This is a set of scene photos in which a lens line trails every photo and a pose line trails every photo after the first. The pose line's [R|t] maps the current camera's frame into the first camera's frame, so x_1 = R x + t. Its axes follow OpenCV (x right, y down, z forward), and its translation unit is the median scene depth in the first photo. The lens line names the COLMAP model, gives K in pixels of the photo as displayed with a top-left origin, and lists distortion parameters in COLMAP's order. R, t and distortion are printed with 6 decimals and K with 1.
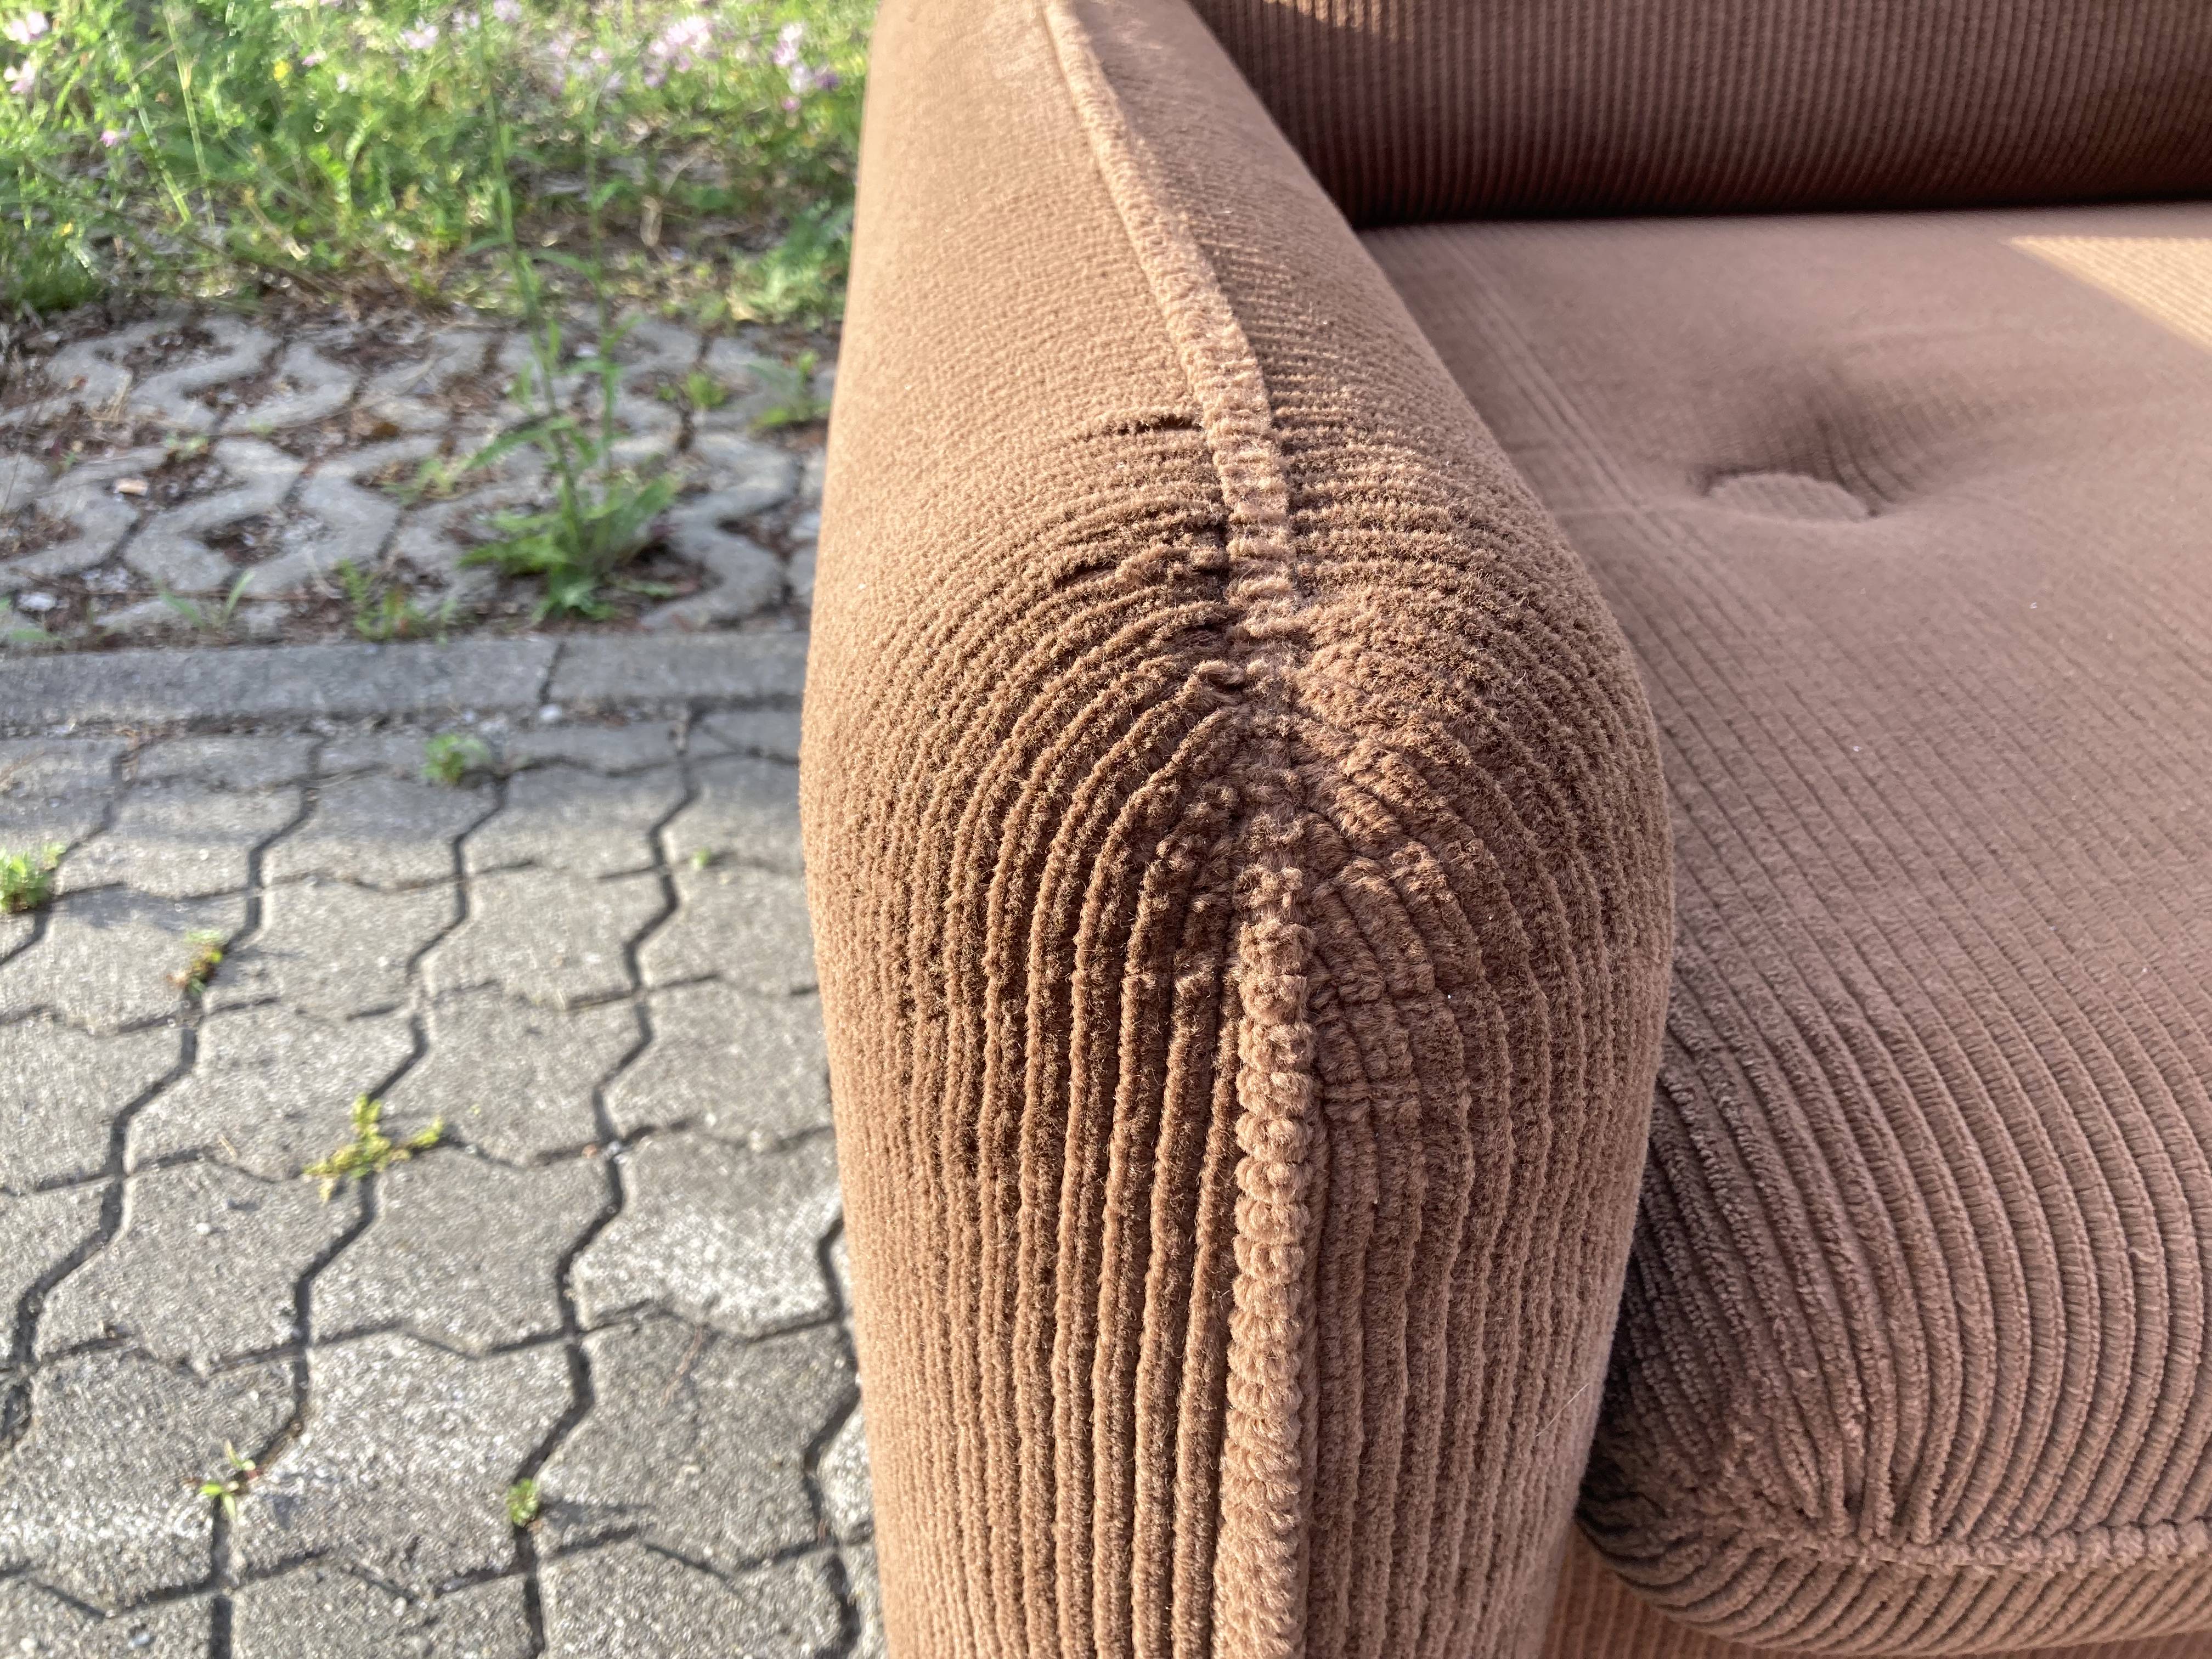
lens RADIAL K [[1873.5, 0, 1110.0], [0, 1873.5, 830.3], [0, 0, 1]] dist [0.008091, 0.006044]
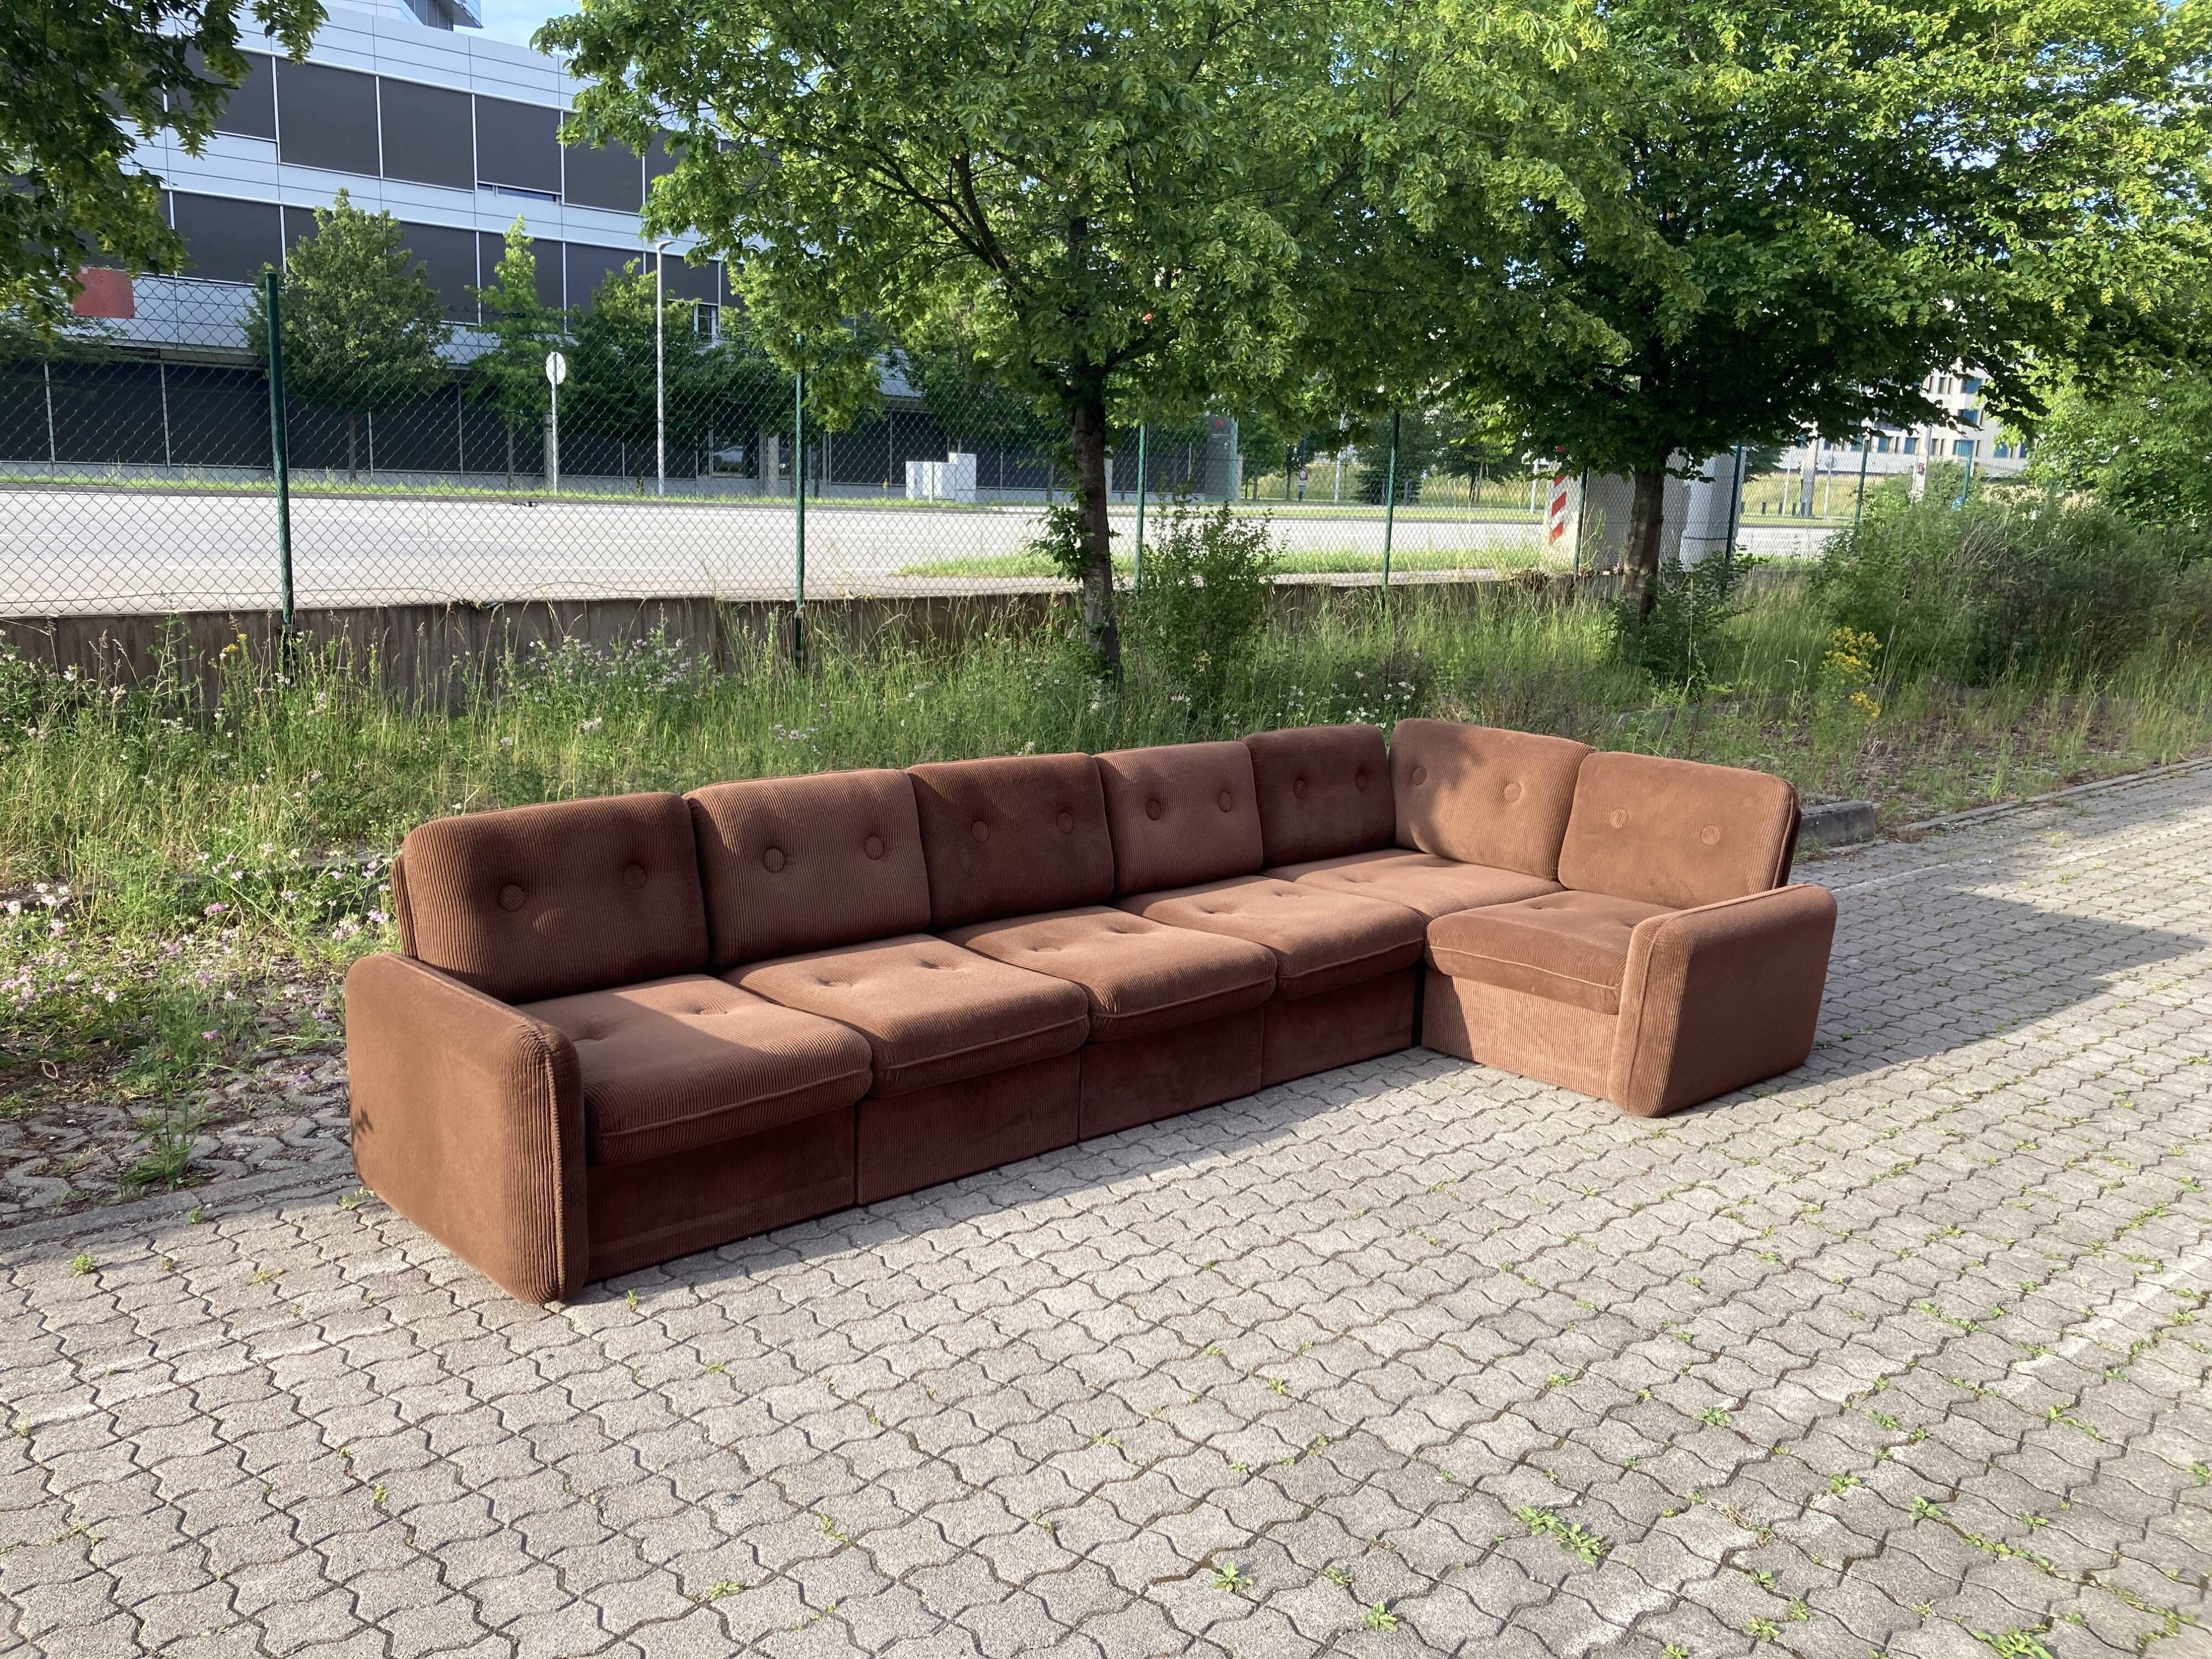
lens RADIAL K [[1822.0, 0, 1104.9], [0, 1822.0, 841.3], [0, 0, 1]] dist [0.013774, -0.009530]
pose [[0.801664, -0.095565, 0.590087, -0.669823], [0.313732, 0.907520, -0.279248, 0.554433], [-0.508829, 0.408993, 0.757508, -1.796621]]
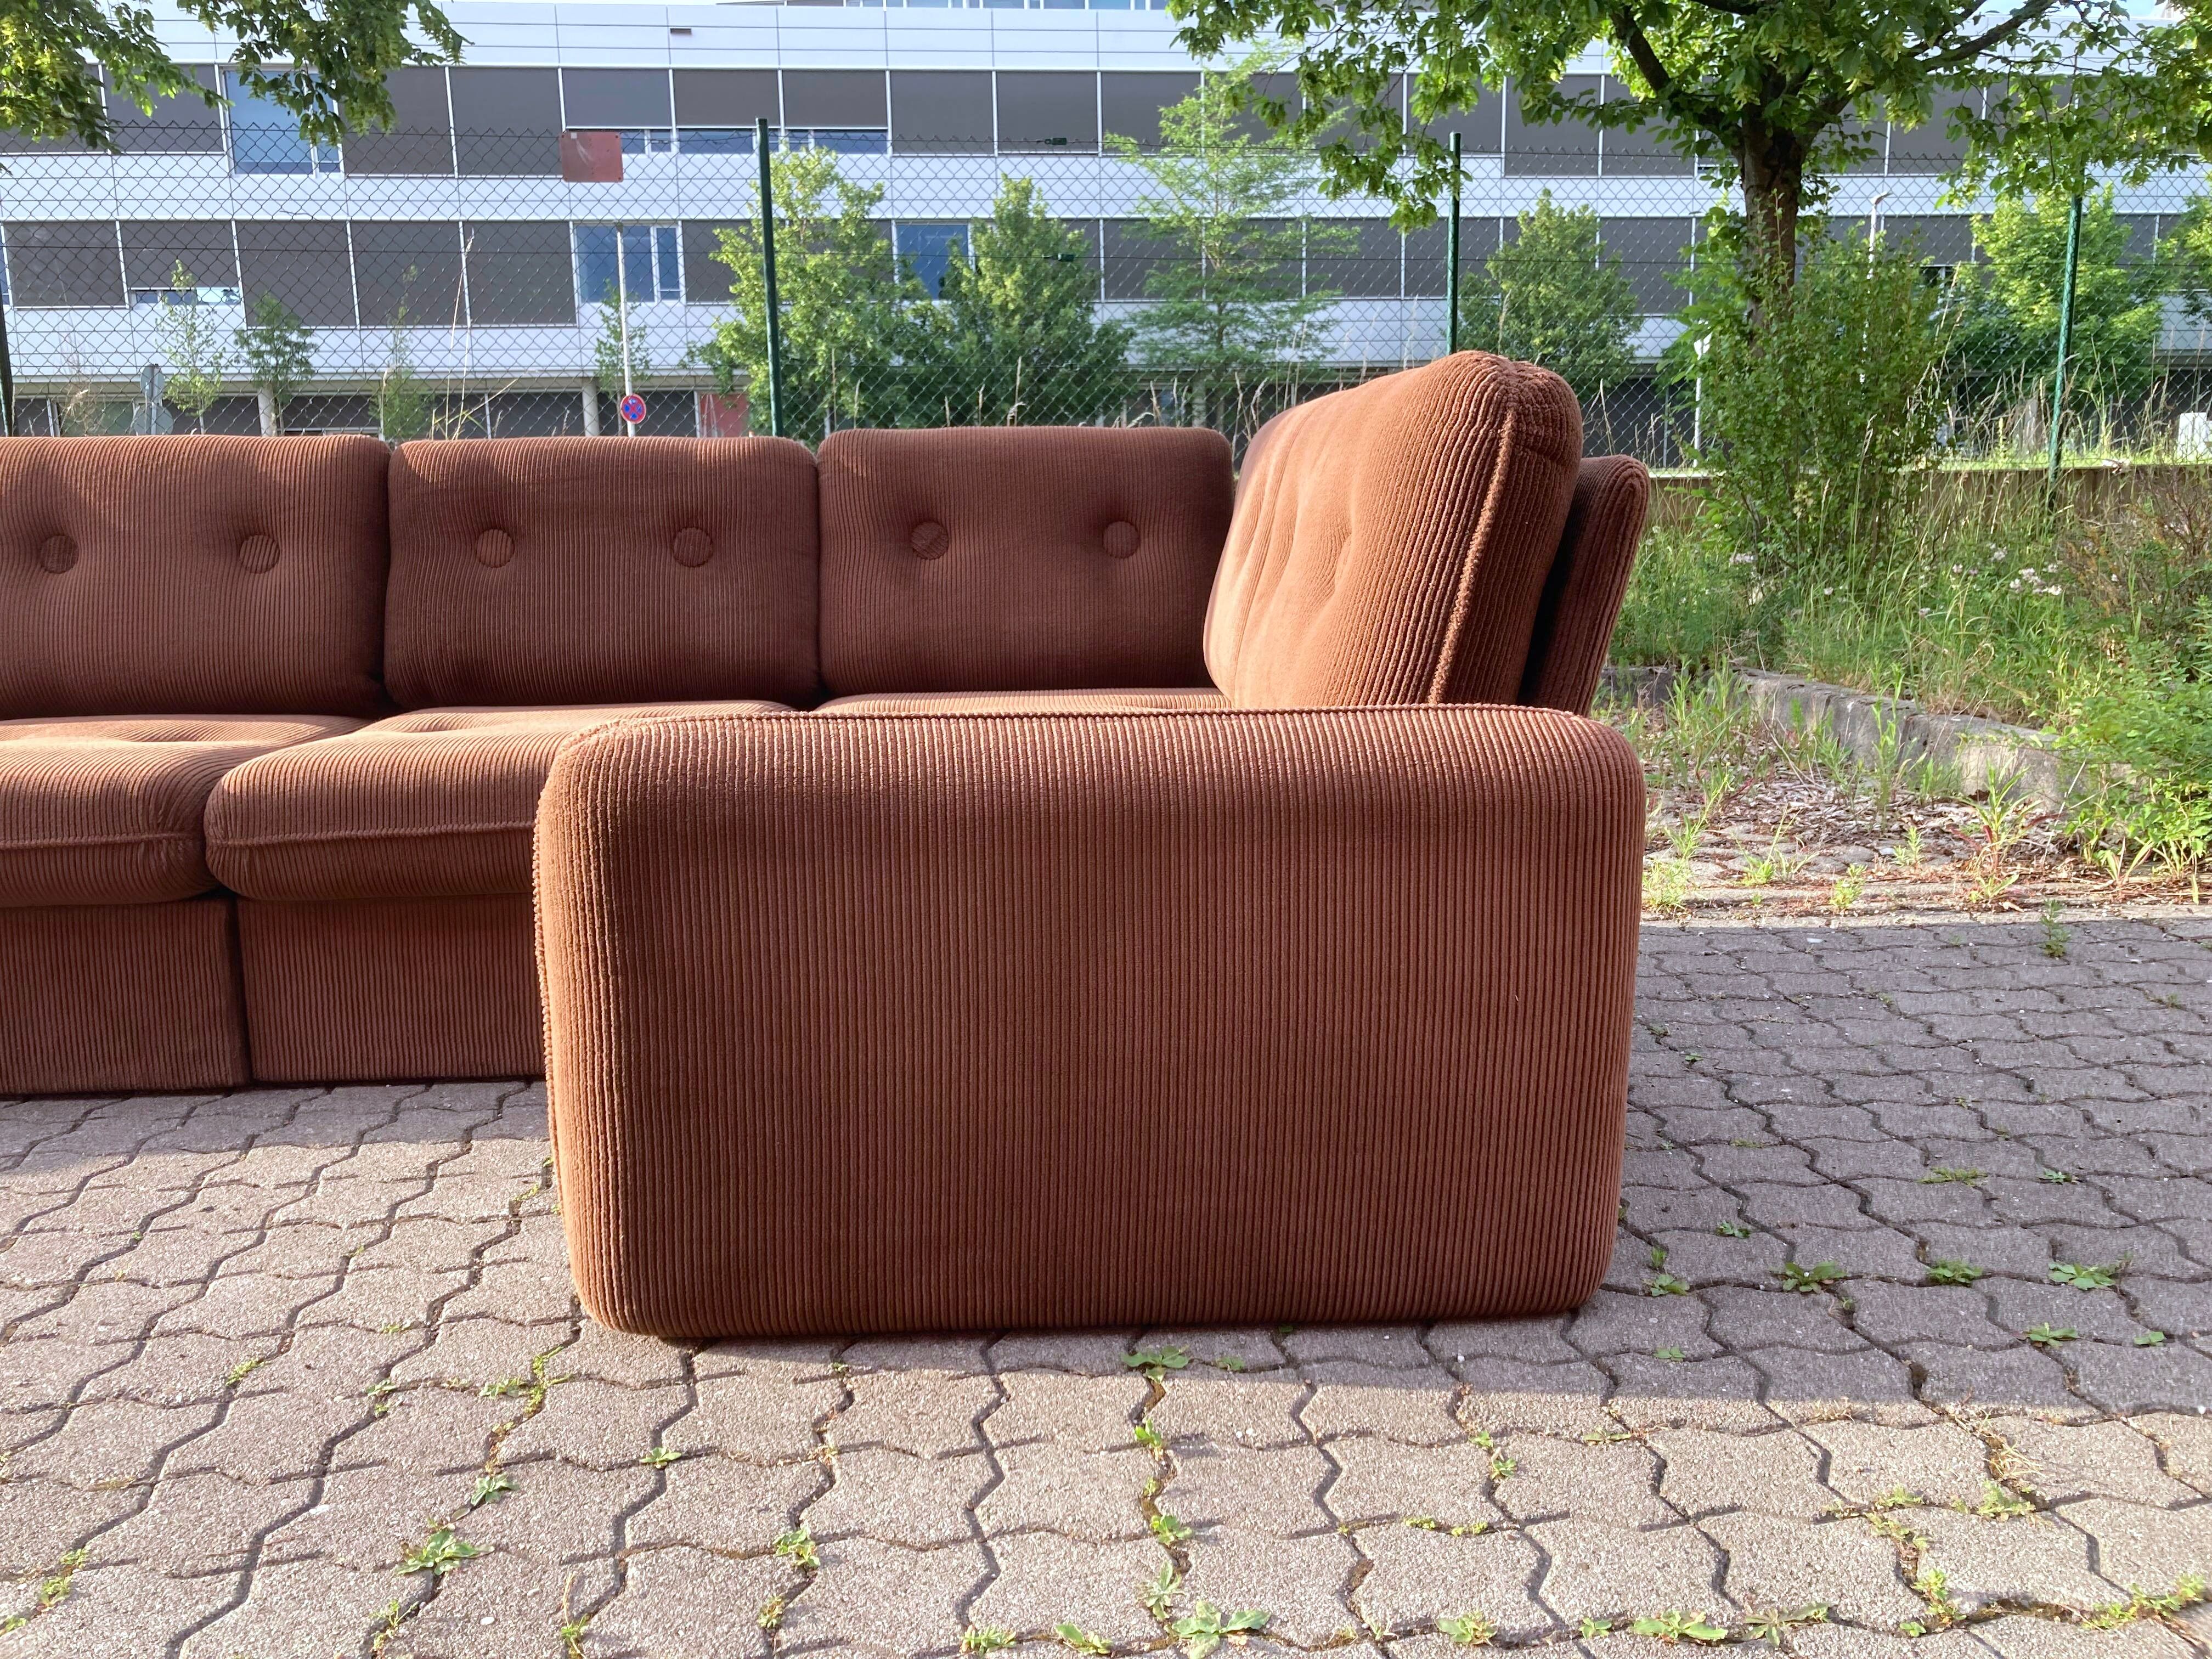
lens RADIAL K [[1815.3, 0, 1100.4], [0, 1815.3, 834.1], [0, 0, 1]] dist [0.002734, 0.012389]
pose [[0.998266, -0.013144, -0.057374, 1.983721], [-0.011132, 0.914997, -0.403307, 0.557775], [0.057798, 0.403246, 0.913264, -0.833169]]
